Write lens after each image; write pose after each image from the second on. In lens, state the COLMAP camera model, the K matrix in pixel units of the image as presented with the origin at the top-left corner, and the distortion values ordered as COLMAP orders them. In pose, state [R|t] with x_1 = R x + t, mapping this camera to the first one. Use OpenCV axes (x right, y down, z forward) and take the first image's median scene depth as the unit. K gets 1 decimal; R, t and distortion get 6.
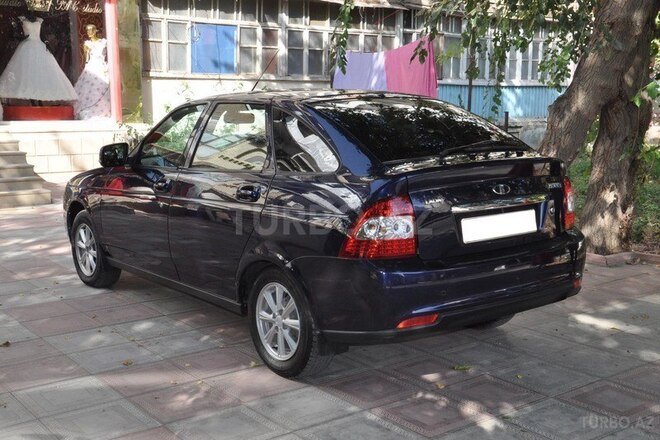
lens RADIAL K [[849.4, 0, 328.4], [0, 849.4, 224.3], [0, 0, 1]] dist [0.058203, 0.000000]
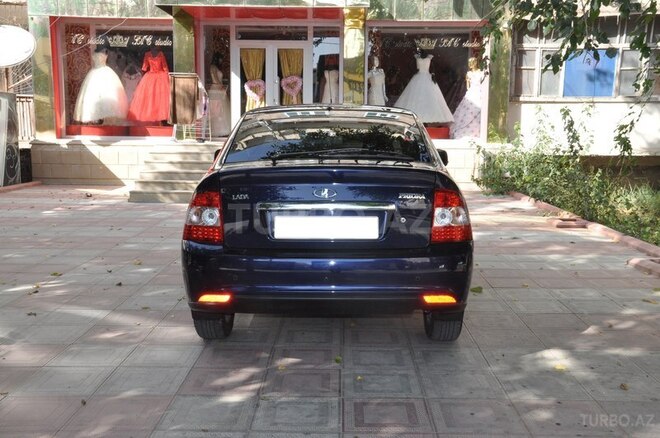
lens RADIAL K [[769.7, 0, 331.6], [0, 769.7, 216.5], [0, 0, 1]] dist [0.112736, 0.000000]
pose [[0.769252, 0.084589, -0.633322, 0.265368], [-0.103249, 0.994628, 0.007437, -0.007187], [0.630548, 0.059669, 0.773853, 0.080274]]
